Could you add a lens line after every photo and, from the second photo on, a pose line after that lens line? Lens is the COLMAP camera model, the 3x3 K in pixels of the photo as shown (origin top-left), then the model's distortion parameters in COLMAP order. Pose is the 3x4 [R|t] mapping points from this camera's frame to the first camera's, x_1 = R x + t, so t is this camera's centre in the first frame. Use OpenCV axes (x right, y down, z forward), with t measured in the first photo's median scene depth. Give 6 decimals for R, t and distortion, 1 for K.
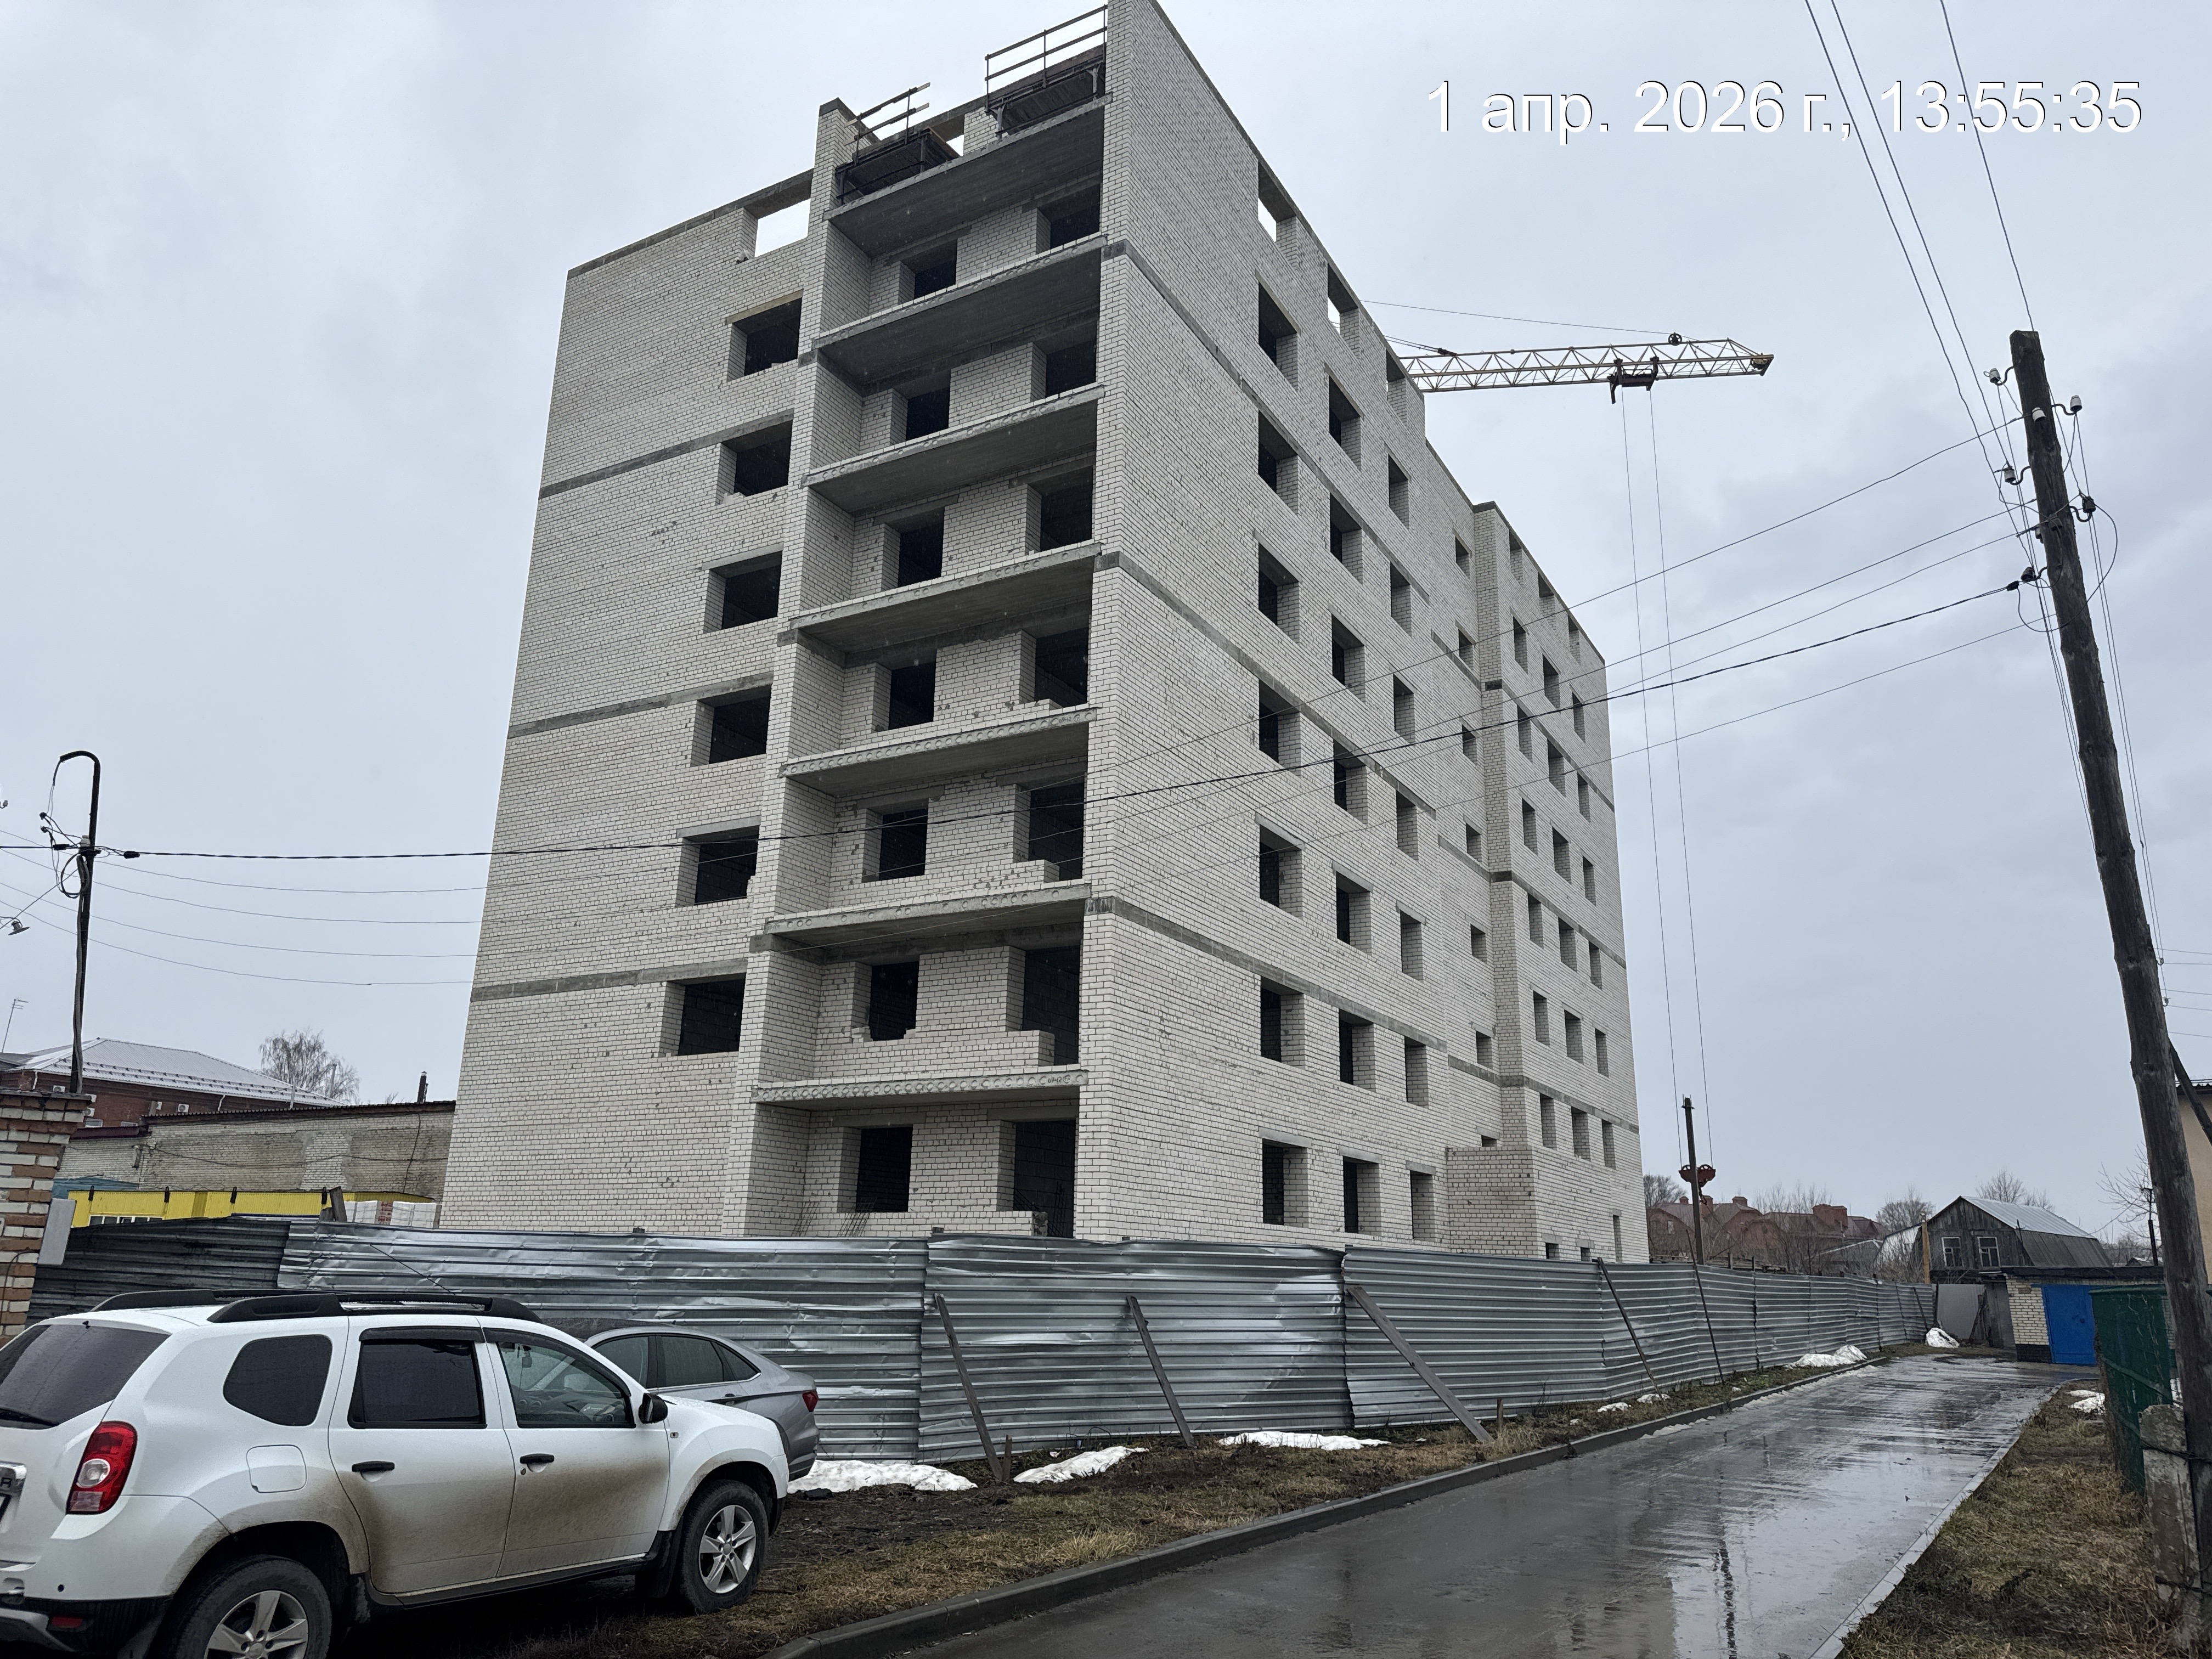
lens RADIAL K [[1549.4, 0, 1106.0], [0, 1549.4, 829.5], [0, 0, 1]] dist [0.139834, -0.219538]
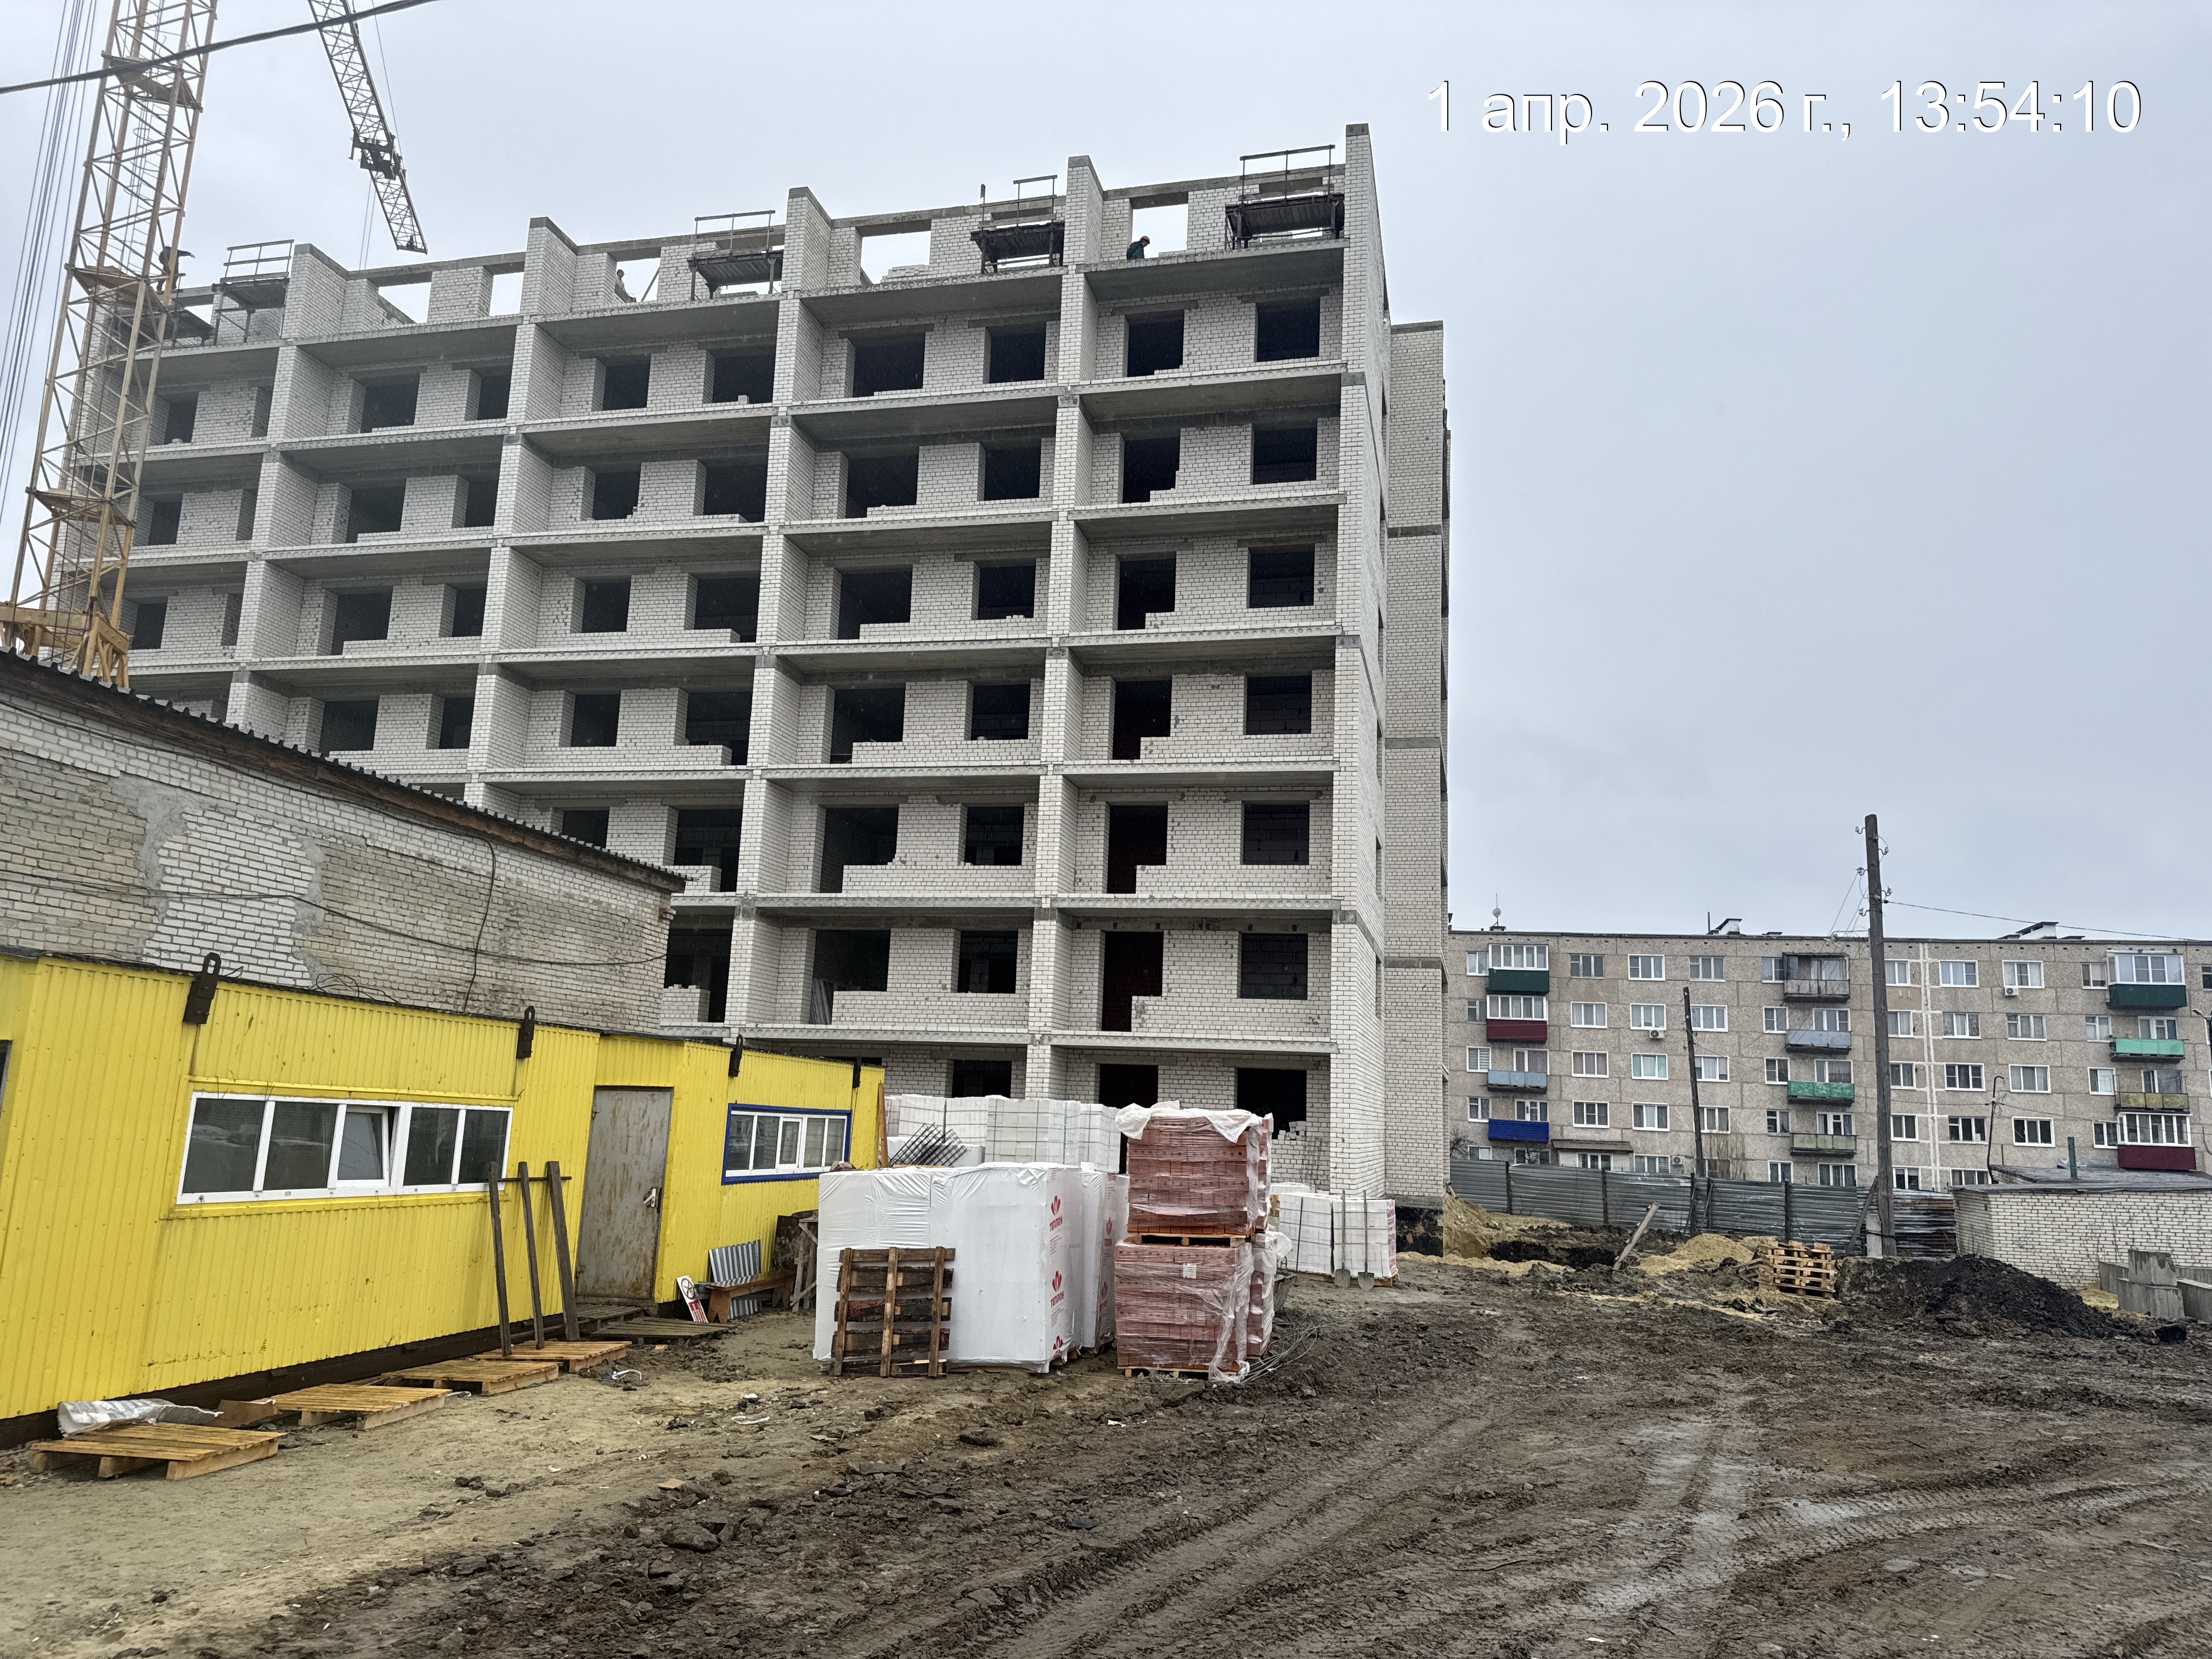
lens RADIAL K [[1542.1, 0, 1112.2], [0, 1542.1, 835.1], [0, 0, 1]] dist [0.145131, -0.226256]
pose [[-0.284339, 0.139538, 0.948515, -1.359440], [-0.306245, 0.924300, -0.227780, 0.344128], [-0.908496, -0.355244, -0.220082, 1.462704]]
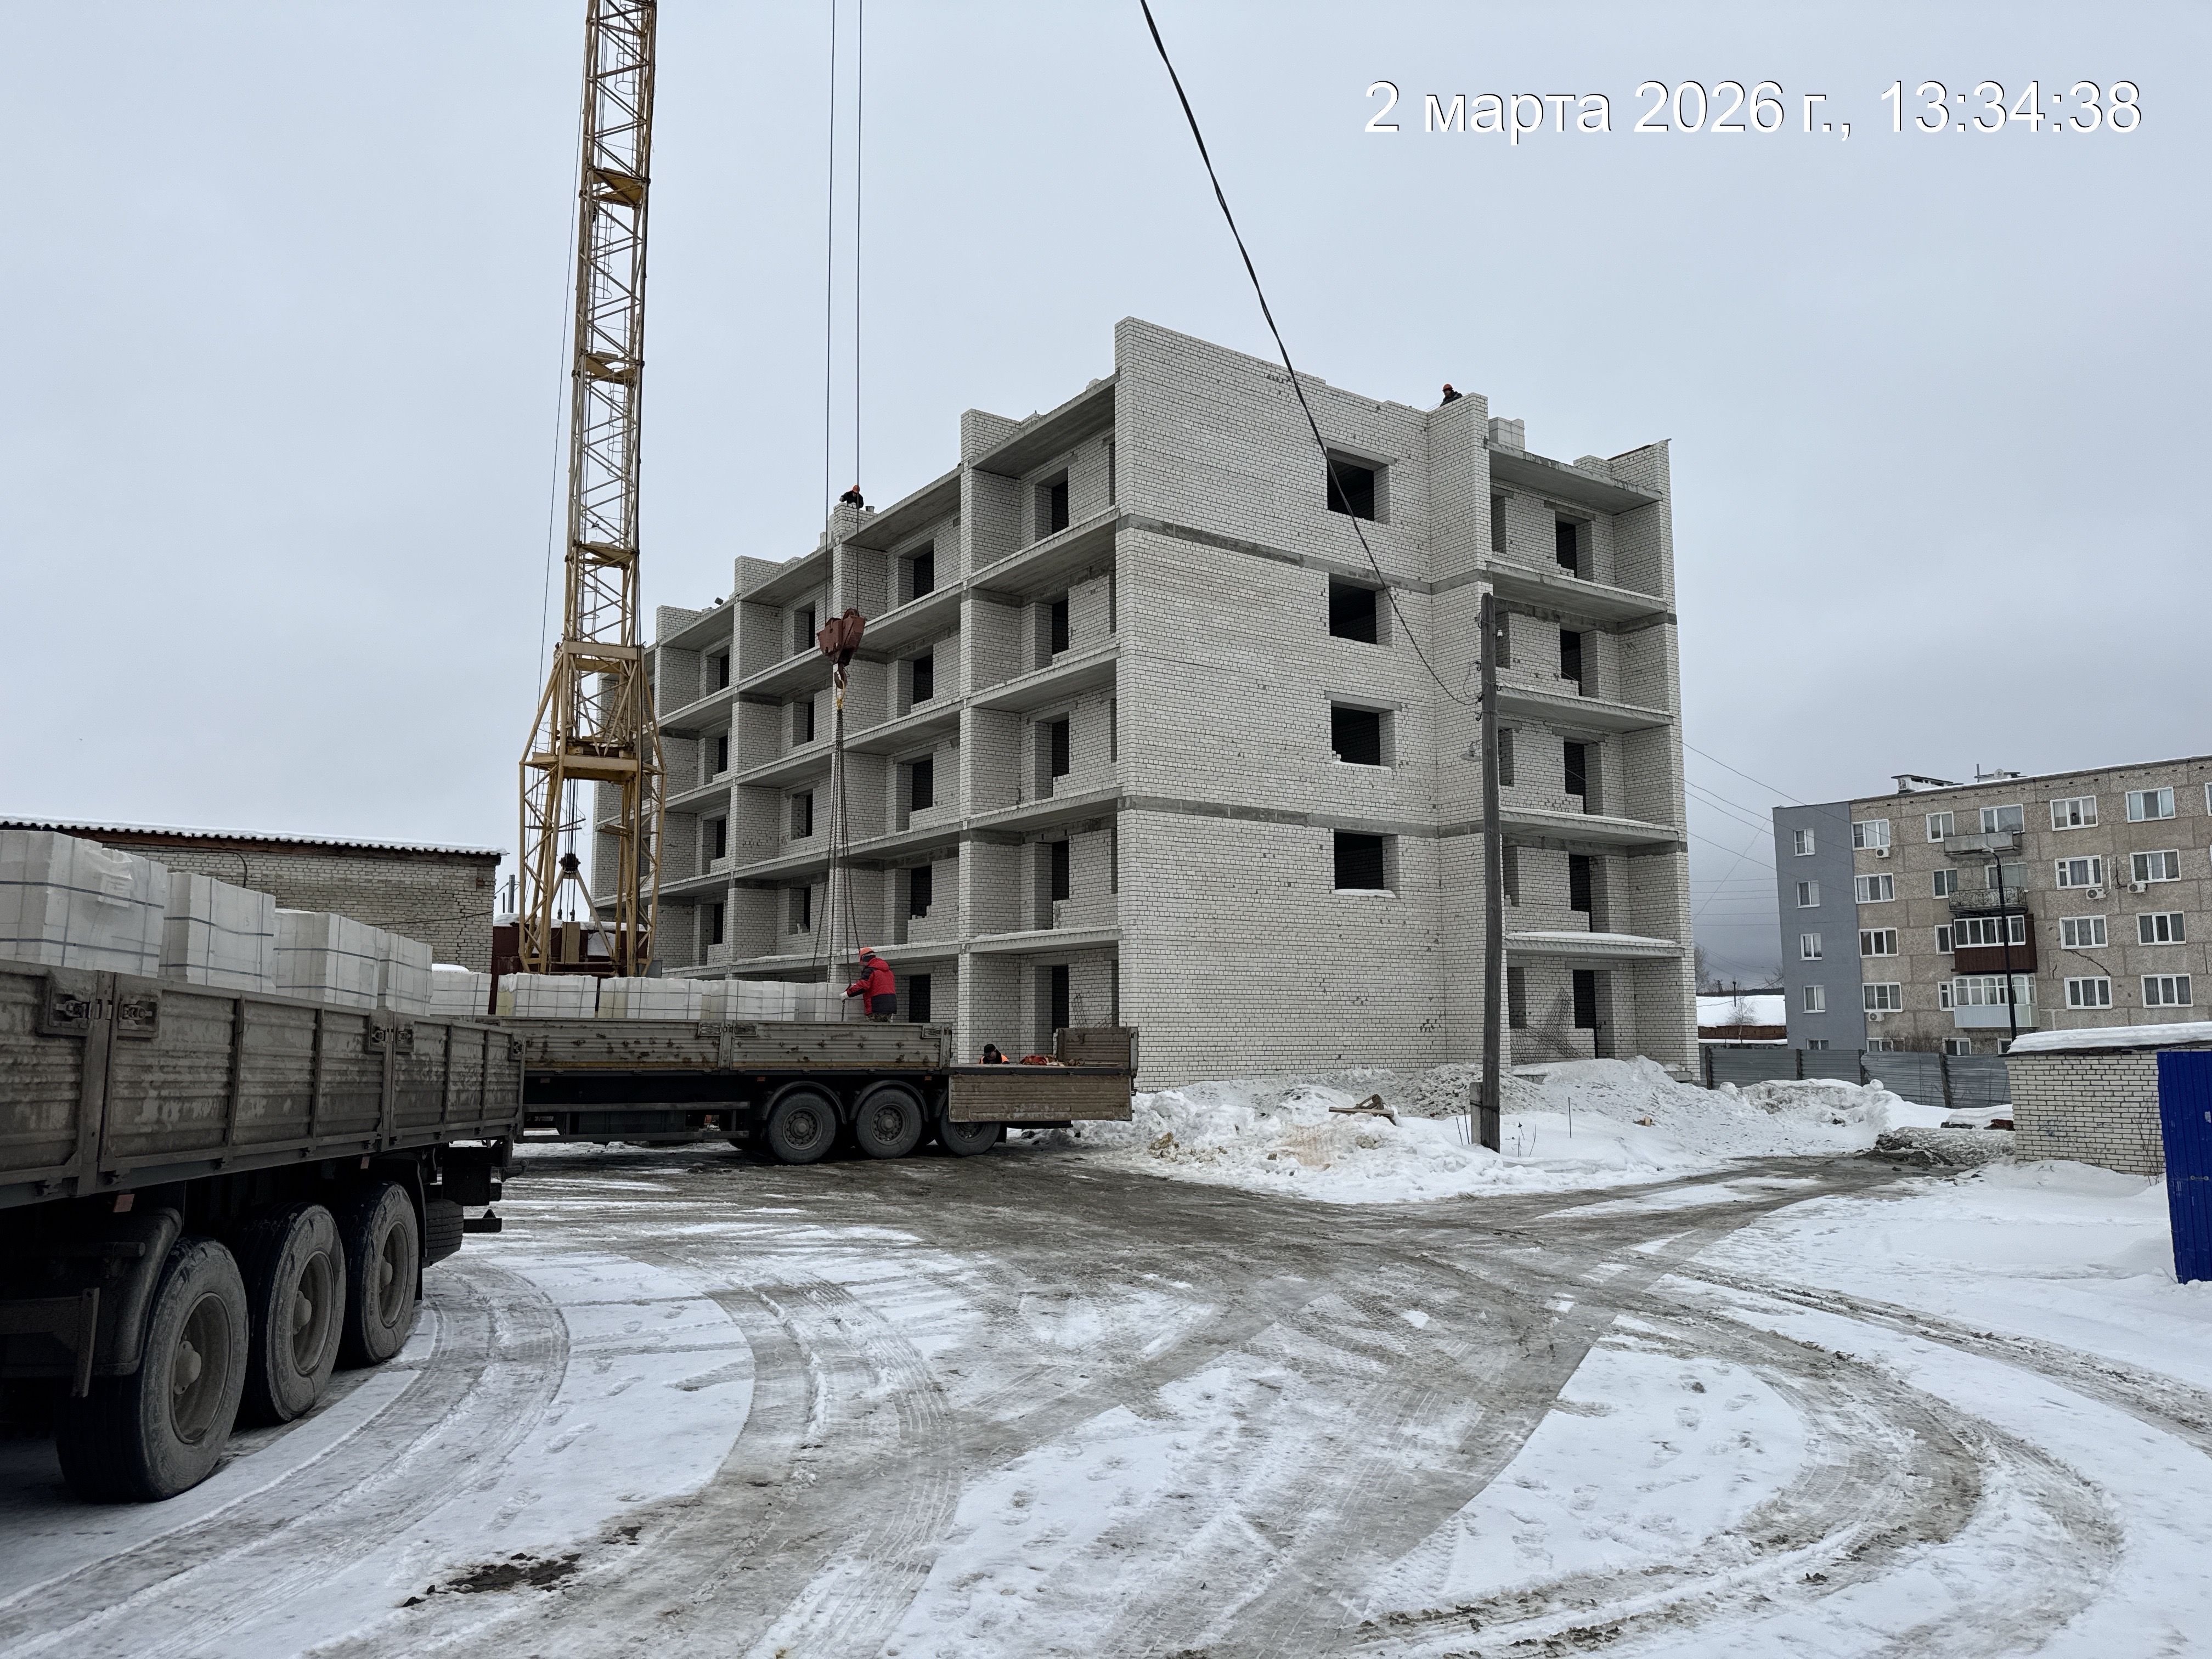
lens RADIAL K [[1549.4, 0, 1106.0], [0, 1549.4, 829.5], [0, 0, 1]] dist [0.139834, -0.219538]
pose [[0.412133, 0.094745, 0.906184, -1.354169], [-0.238259, 0.971178, 0.006820, 0.127401], [-0.879420, -0.218717, 0.422828, 0.656617]]
